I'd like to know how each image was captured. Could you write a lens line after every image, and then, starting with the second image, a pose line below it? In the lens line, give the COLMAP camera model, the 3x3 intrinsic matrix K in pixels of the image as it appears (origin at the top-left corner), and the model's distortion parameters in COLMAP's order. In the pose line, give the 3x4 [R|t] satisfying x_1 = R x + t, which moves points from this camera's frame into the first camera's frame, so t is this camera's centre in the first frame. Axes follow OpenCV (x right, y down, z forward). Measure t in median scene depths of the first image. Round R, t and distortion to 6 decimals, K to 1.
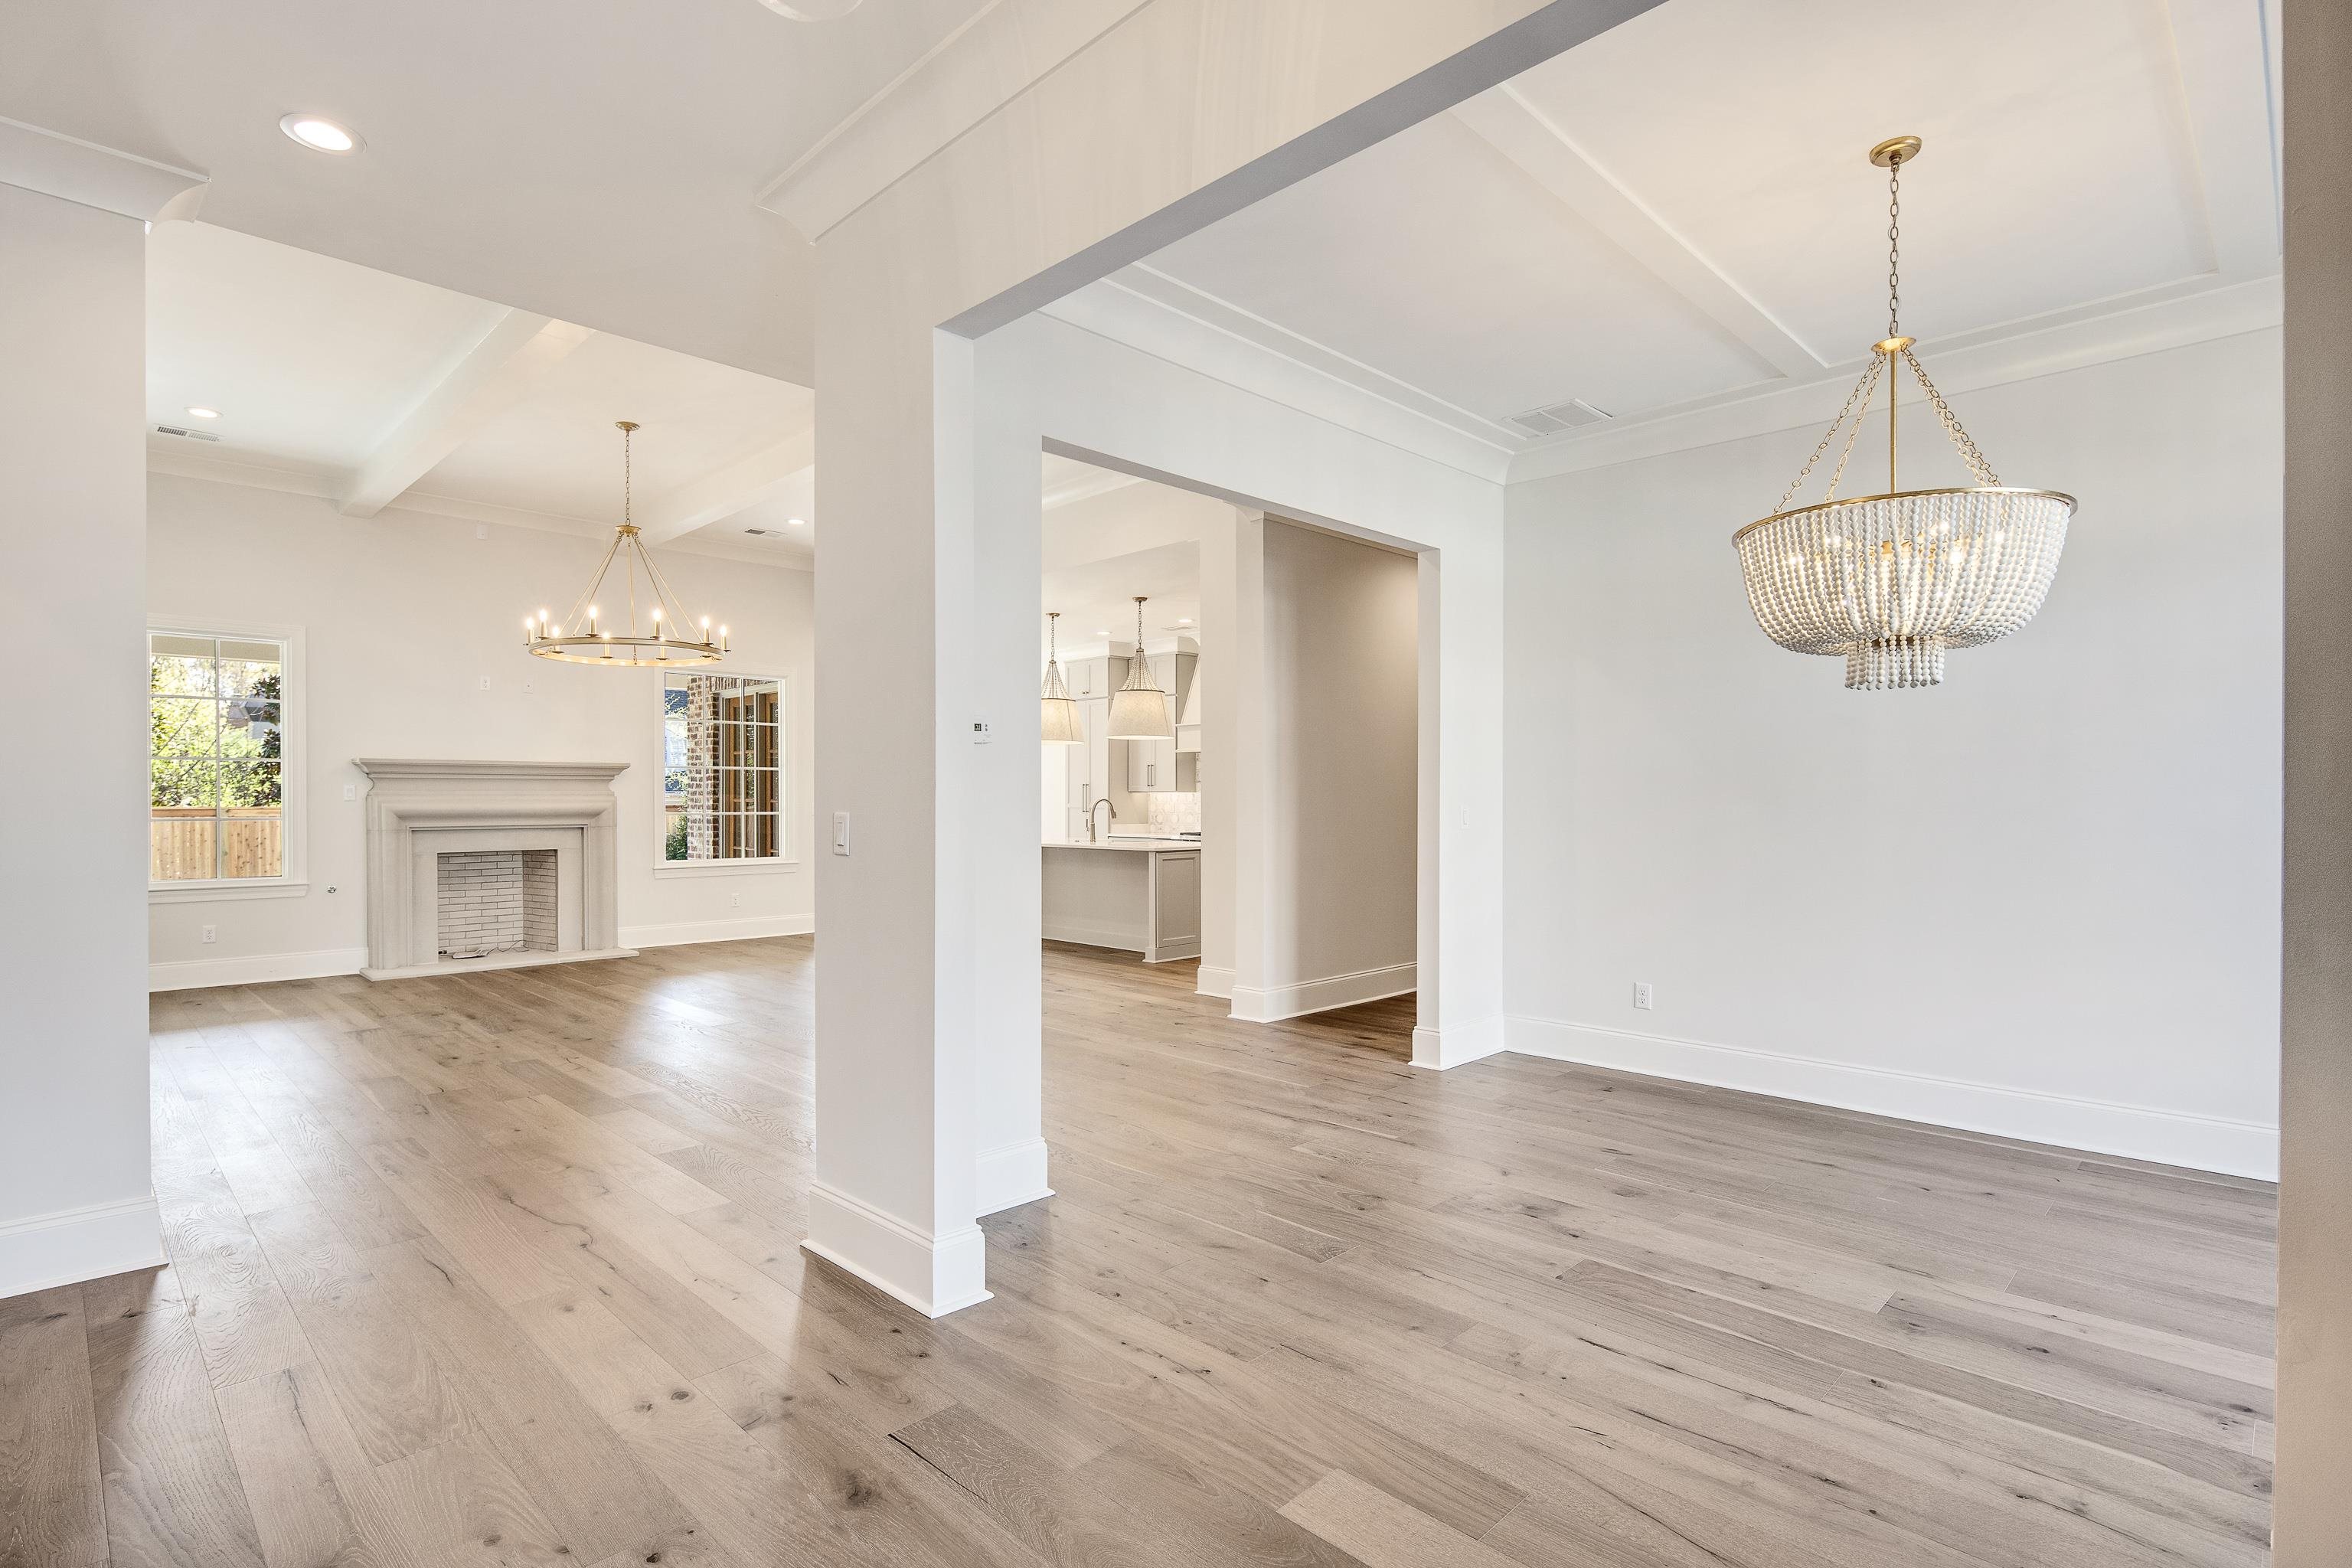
lens RADIAL K [[1136.7, 0, 1164.2], [0, 1136.7, 807.3], [0, 0, 1]] dist [0.007351, -0.006409]
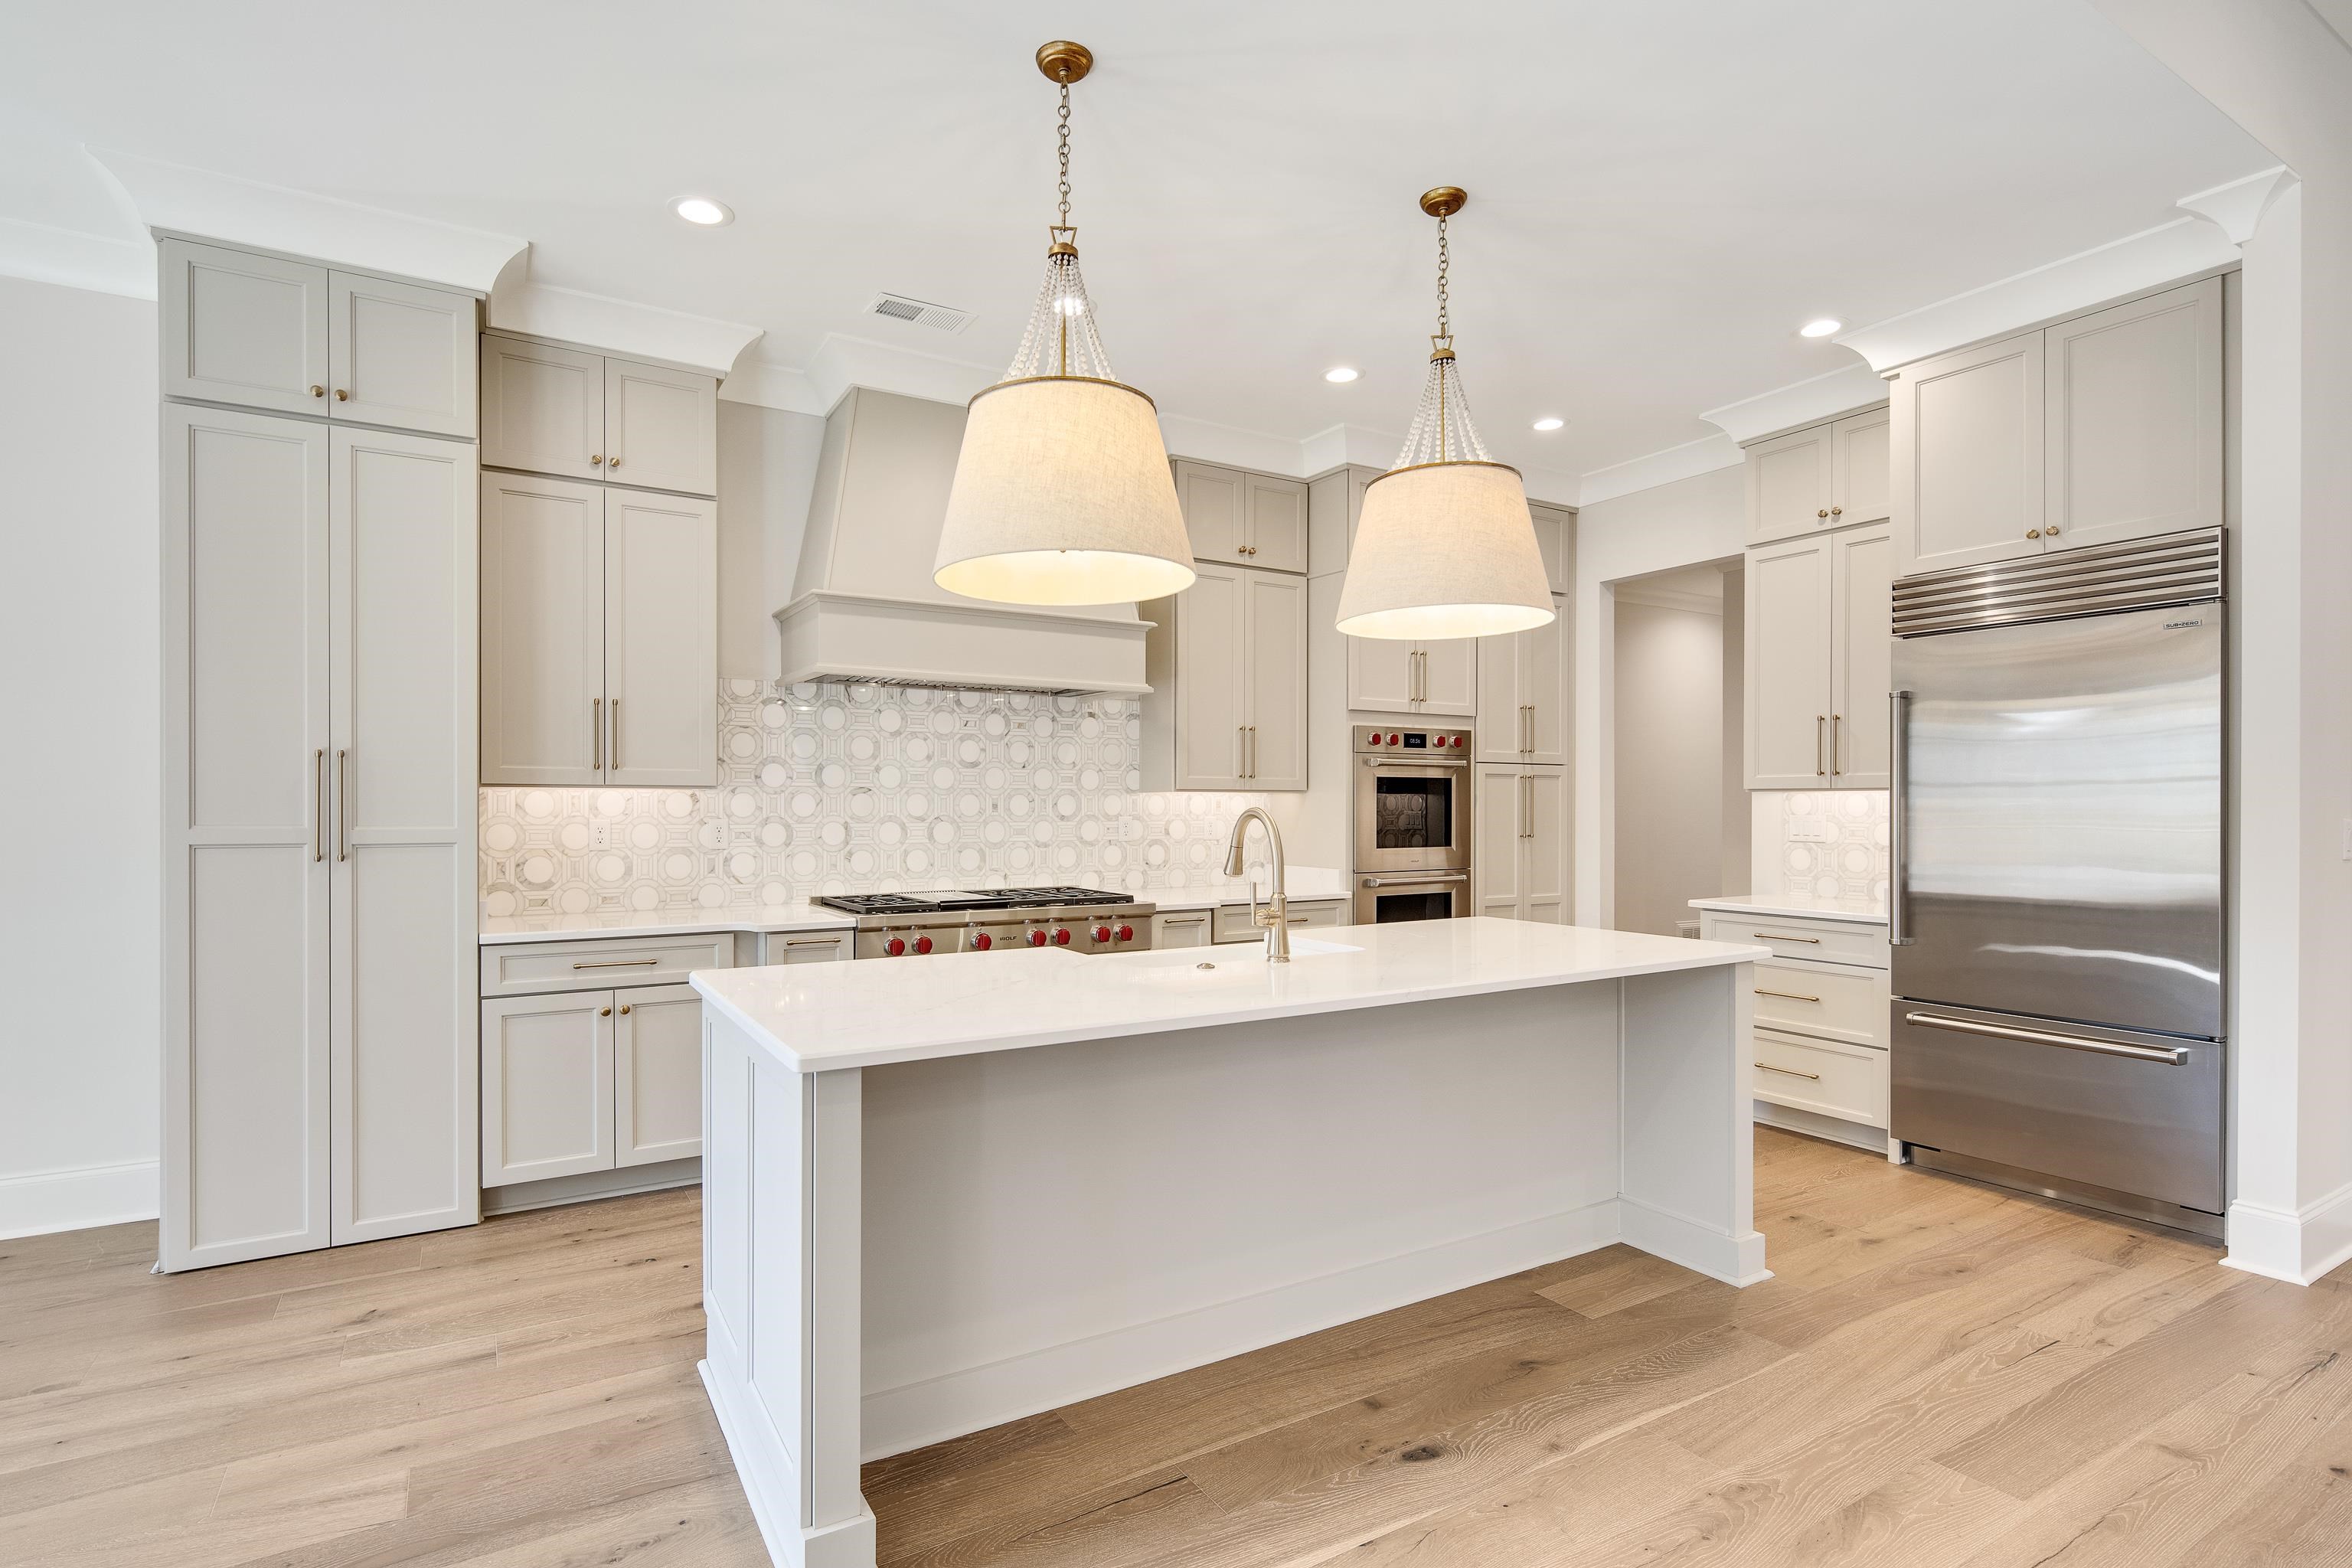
lens RADIAL K [[1136.7, 0, 1145.9], [0, 1136.7, 812.3], [0, 0, 1]] dist [0.007351, -0.006409]
pose [[0.243915, -0.003588, 0.969790, -0.396549], [0.006799, 0.999975, 0.001990, -0.008789], [-0.969773, 0.006108, 0.243933, 1.103455]]
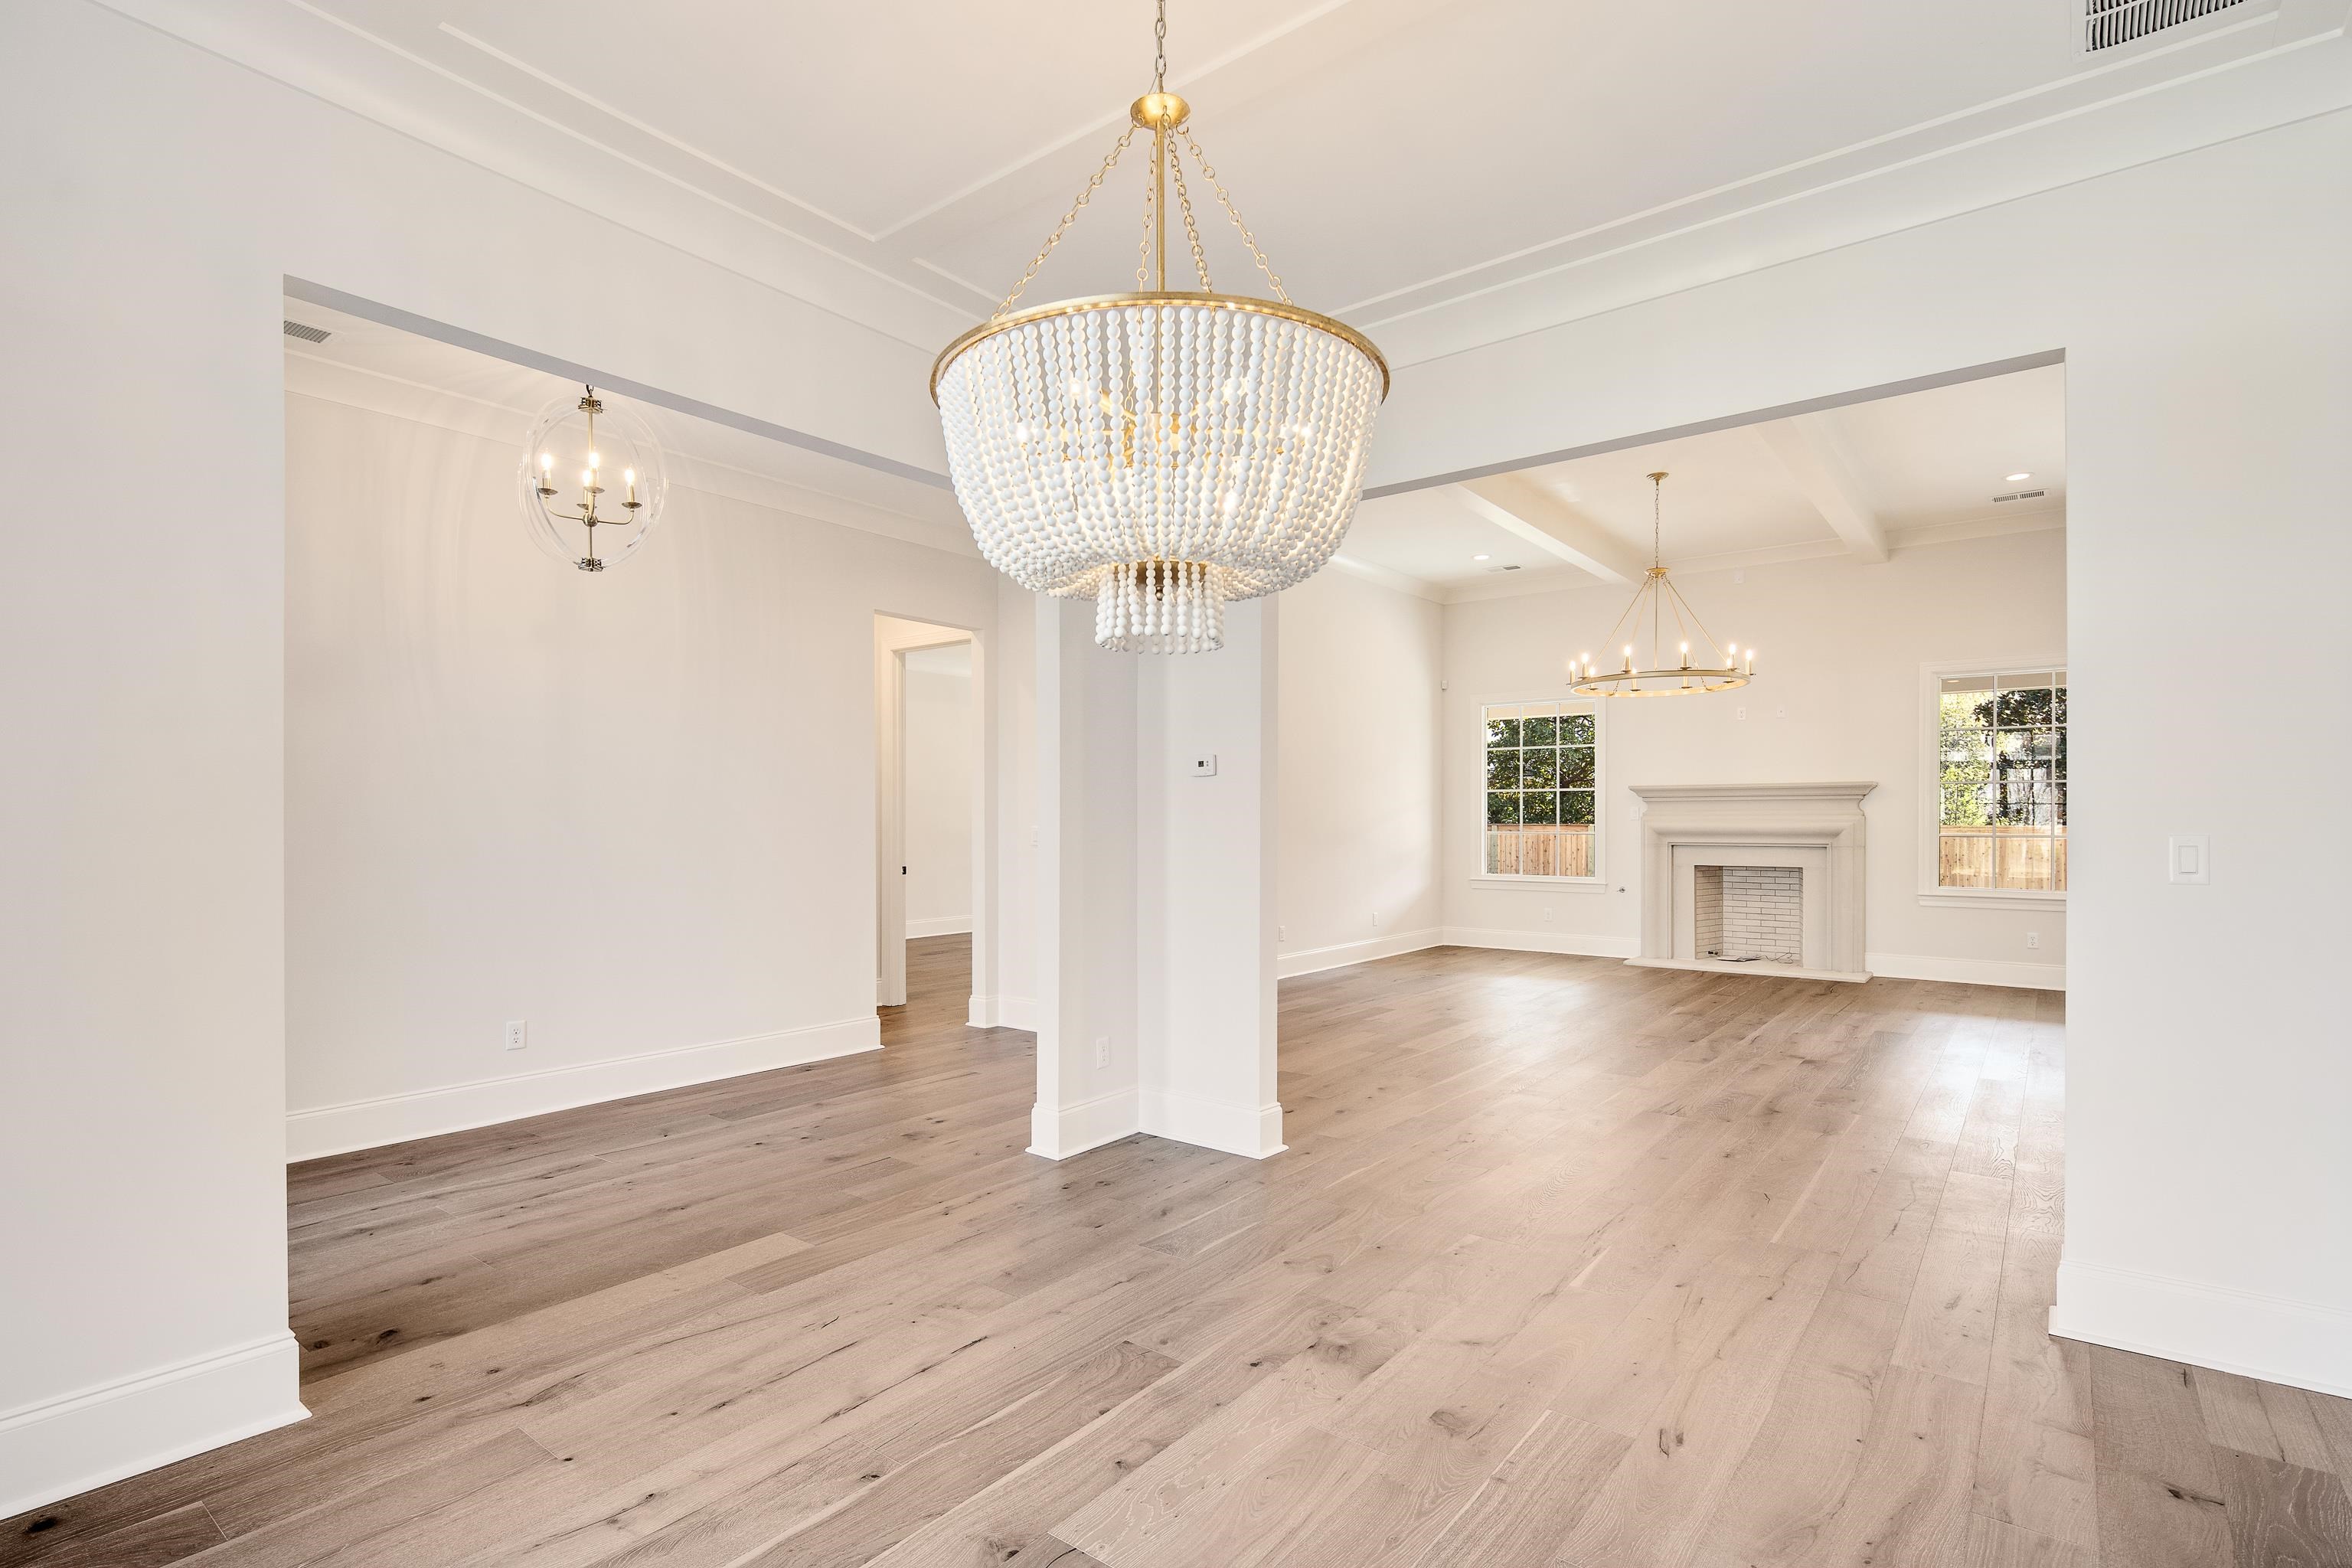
lens RADIAL K [[1136.7, 0, 1161.4], [0, 1136.7, 807.7], [0, 0, 1]] dist [0.007351, -0.006409]
pose [[0.114409, -0.009675, -0.993387, 0.442538], [-0.006238, 0.999926, -0.010457, -0.002848], [0.993414, 0.007393, 0.114340, 0.321621]]
